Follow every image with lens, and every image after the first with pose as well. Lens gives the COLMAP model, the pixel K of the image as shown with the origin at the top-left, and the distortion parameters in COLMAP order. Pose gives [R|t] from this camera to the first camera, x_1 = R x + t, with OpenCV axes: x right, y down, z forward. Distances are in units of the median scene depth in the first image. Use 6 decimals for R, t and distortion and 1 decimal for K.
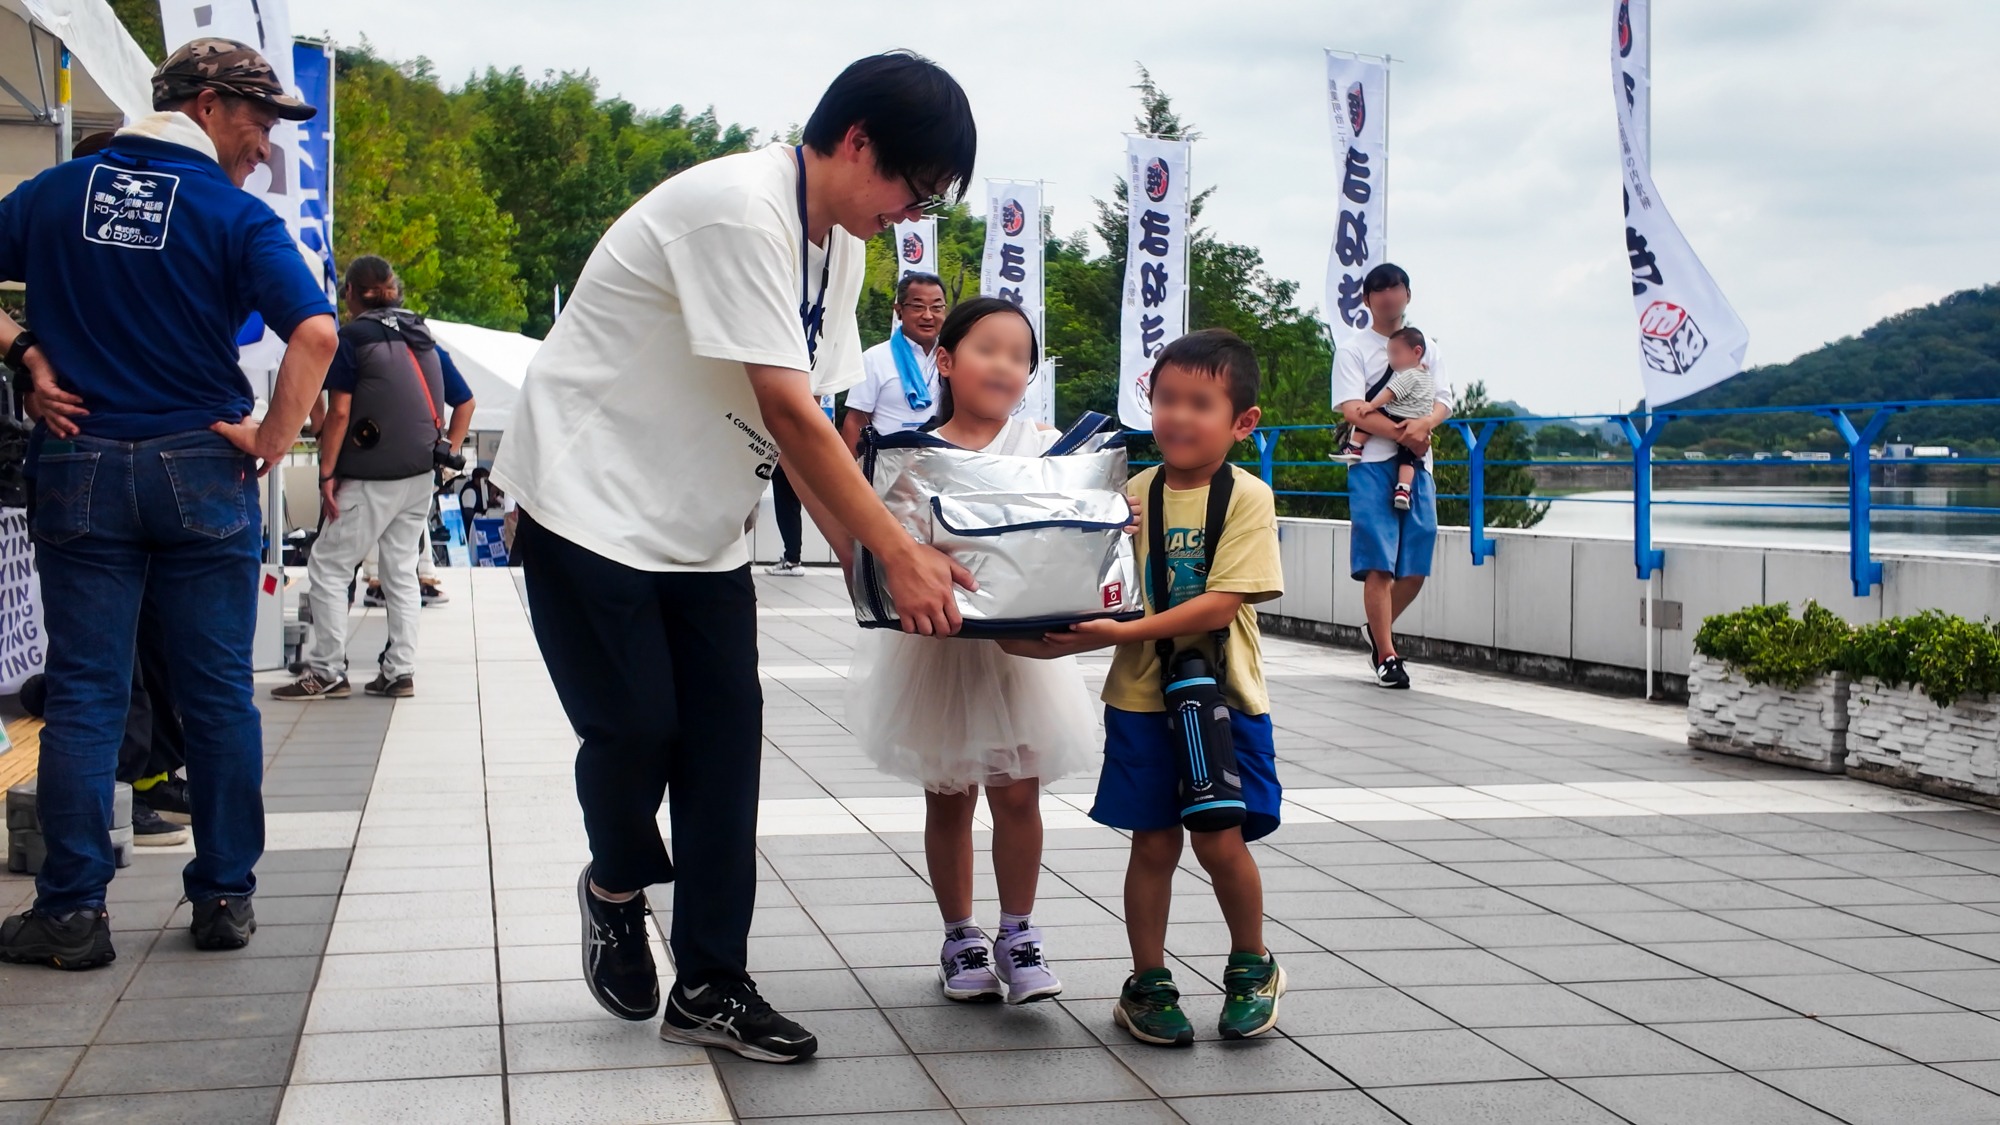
lens RADIAL K [[2203.5, 0, 1035.6], [0, 2203.5, 565.2], [0, 0, 1]] dist [0.086293, -0.000728]
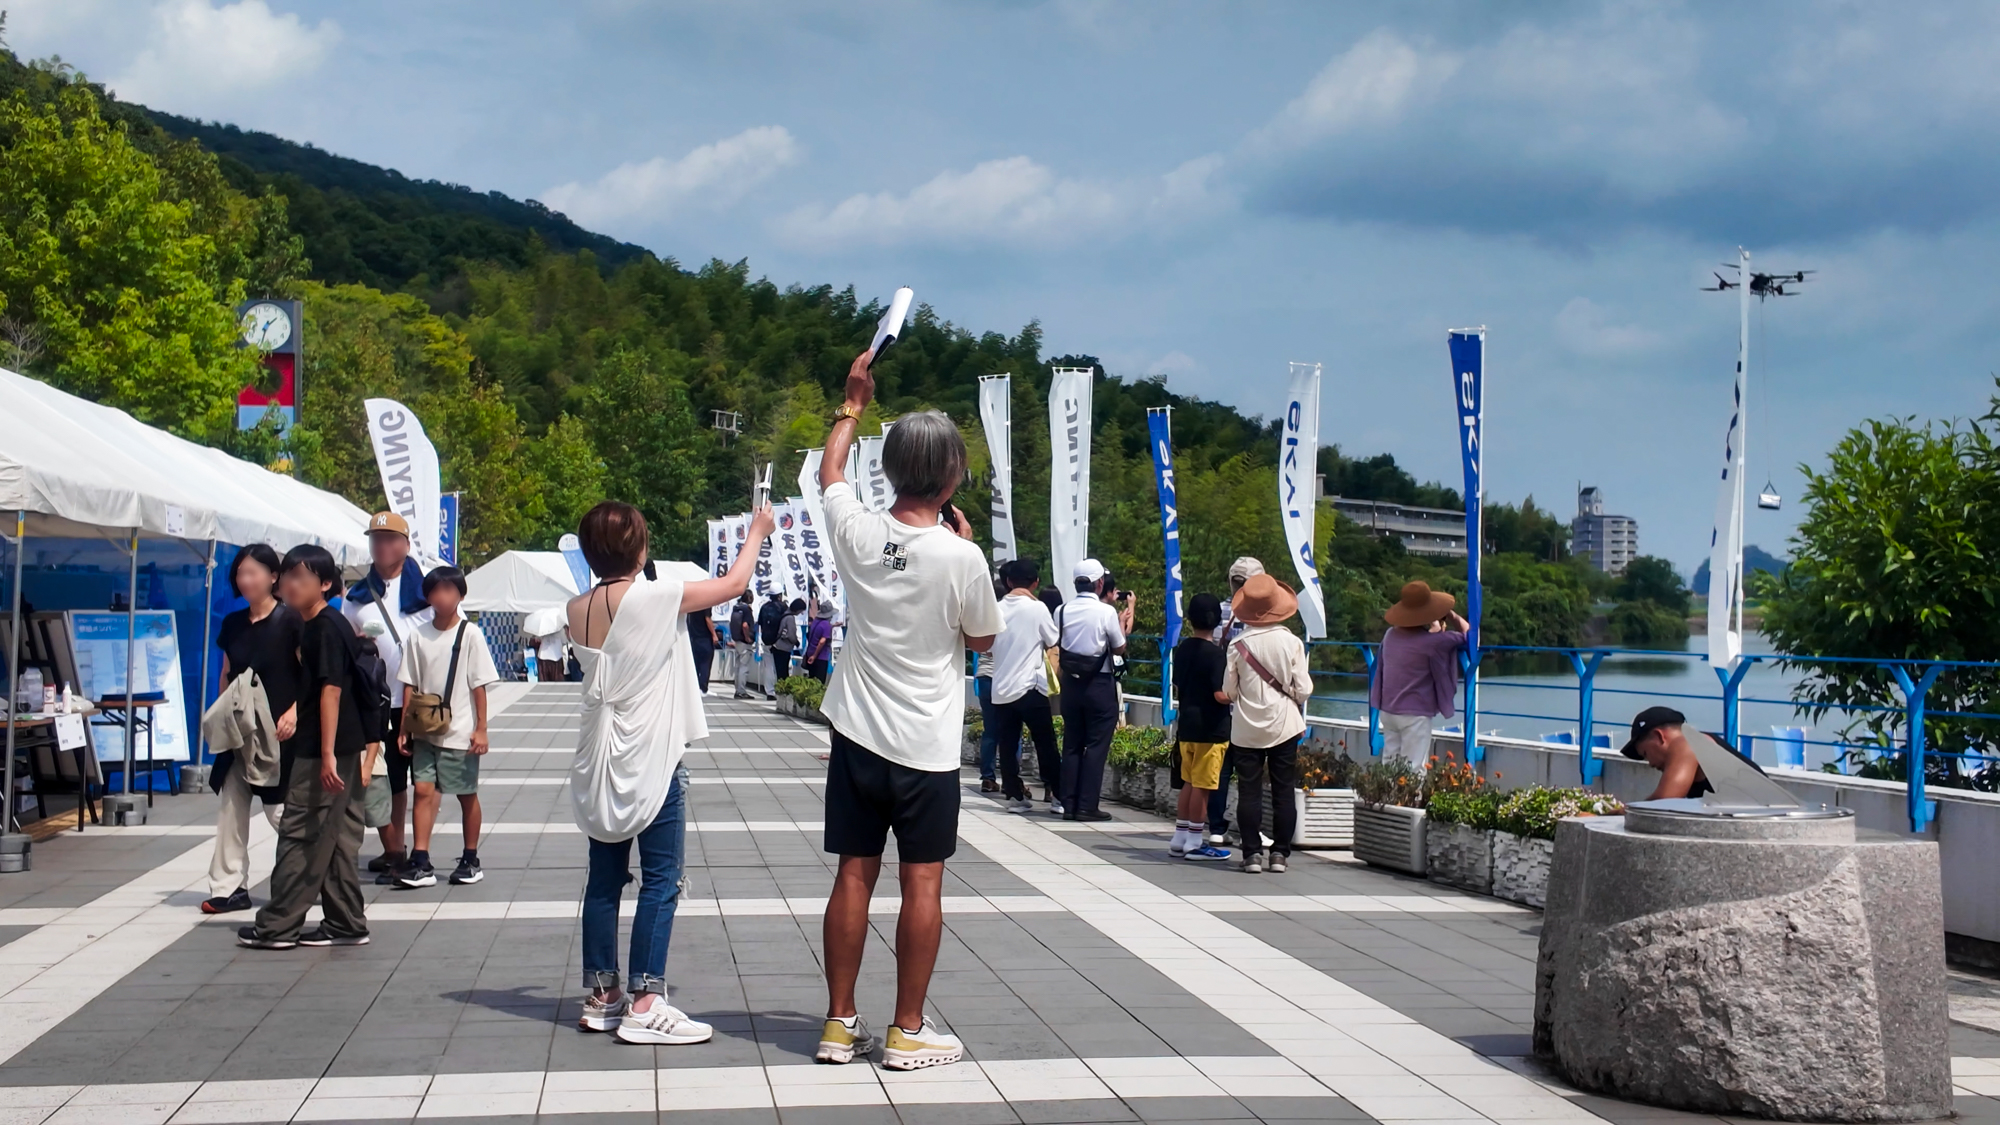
lens RADIAL K [[2263.4, 0, 1000.0], [0, 2263.4, 562.5], [0, 0, 1]] dist [0.000024, 0.029580]
pose [[0.996005, 0.014603, -0.088099, 0.090733], [-0.020882, 0.997274, -0.070773, 0.004056], [0.086825, 0.072330, 0.993594, -0.256927]]
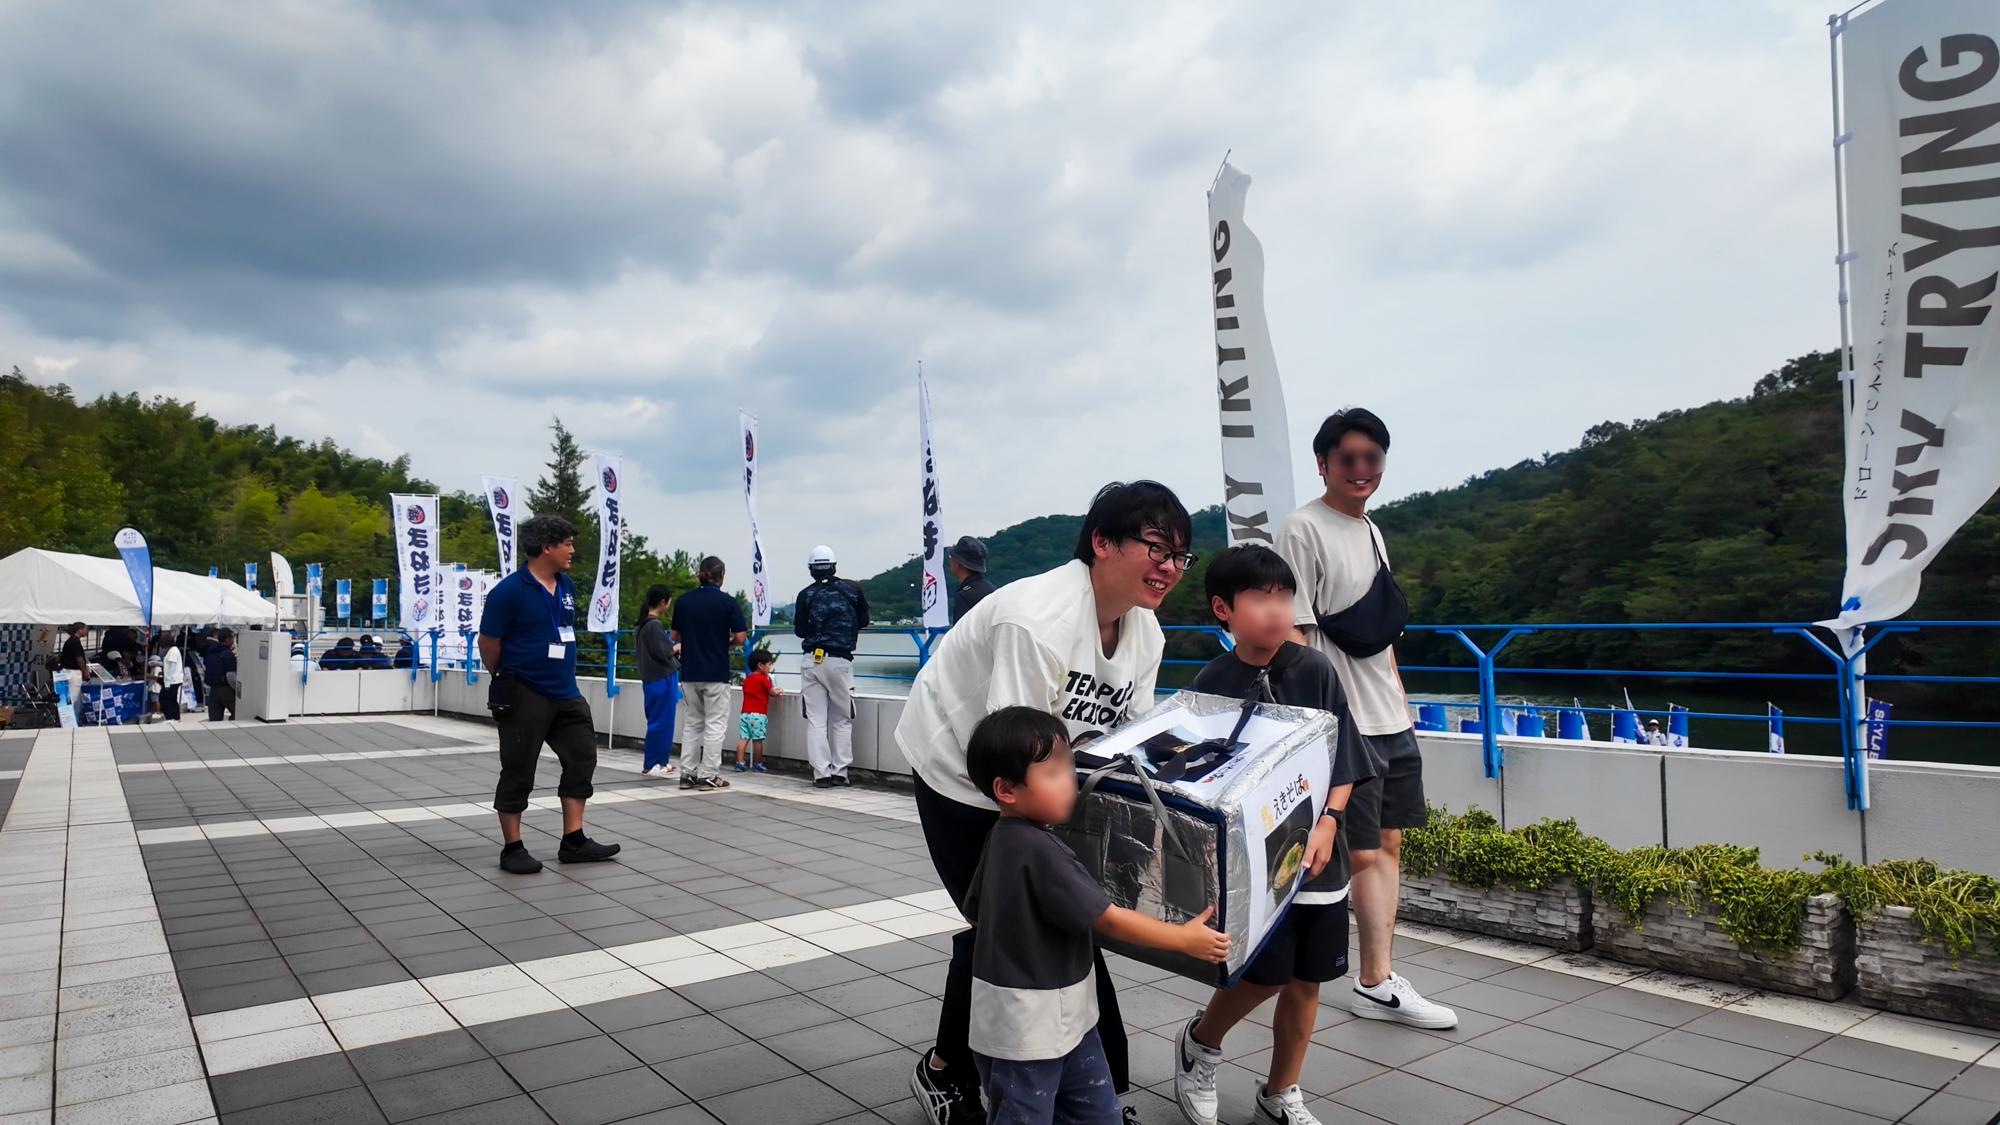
lens RADIAL K [[1110.5, 0, 1007.1], [0, 1110.5, 549.6], [0, 0, 1]] dist [-0.014038, 0.001226]
pose [[0.901403, 0.017604, 0.432622, -0.005694], [0.032701, 0.993552, -0.108564, -0.004283], [-0.431744, 0.112007, 0.895015, 0.025326]]
